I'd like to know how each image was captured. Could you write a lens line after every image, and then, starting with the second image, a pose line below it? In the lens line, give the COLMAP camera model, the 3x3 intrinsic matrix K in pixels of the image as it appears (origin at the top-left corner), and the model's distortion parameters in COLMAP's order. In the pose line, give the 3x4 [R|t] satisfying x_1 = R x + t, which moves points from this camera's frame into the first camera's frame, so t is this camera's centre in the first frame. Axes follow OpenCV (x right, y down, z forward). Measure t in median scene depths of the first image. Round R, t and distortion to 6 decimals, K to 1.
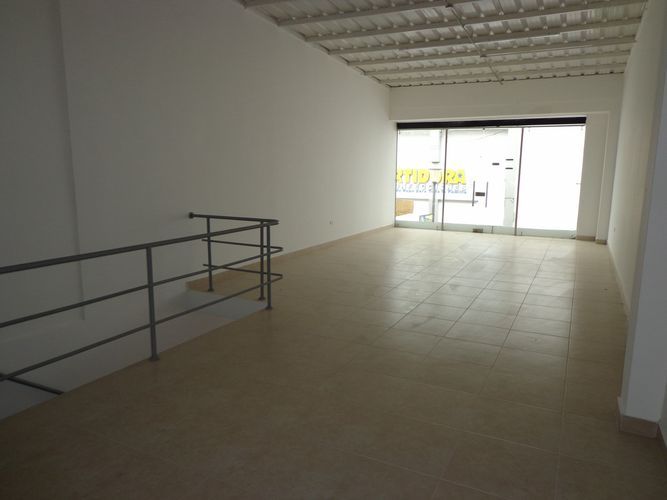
lens RADIAL K [[487.4, 0, 333.5], [0, 487.4, 250.0], [0, 0, 1]] dist [-0.014293, 0.007049]
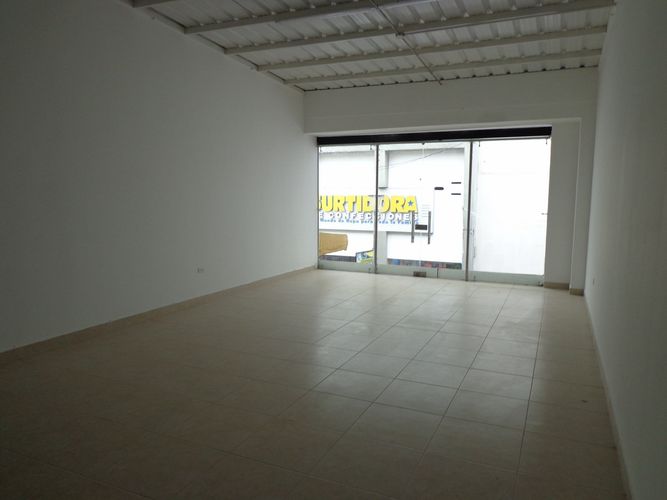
lens RADIAL K [[487.4, 0, 333.5], [0, 487.4, 250.0], [0, 0, 1]] dist [-0.014293, 0.007049]
pose [[0.999367, -0.005448, 0.035143, 0.138797], [0.007349, 0.998503, -0.054197, -0.038942], [-0.034795, 0.054421, 0.997912, 0.240898]]
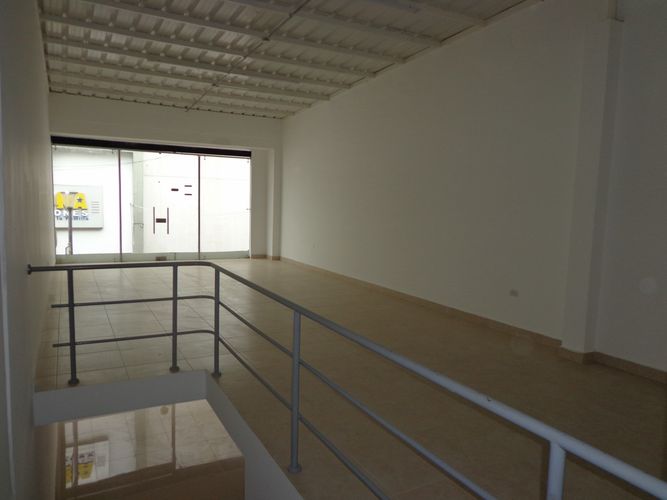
lens RADIAL K [[499.2, 0, 333.5], [0, 499.2, 250.0], [0, 0, 1]] dist [0.083031, 0.002735]
pose [[0.581840, -0.075913, 0.809753, -0.319087], [0.116325, 0.993166, 0.009524, -0.027845], [-0.804942, 0.088653, 0.586694, 0.151538]]
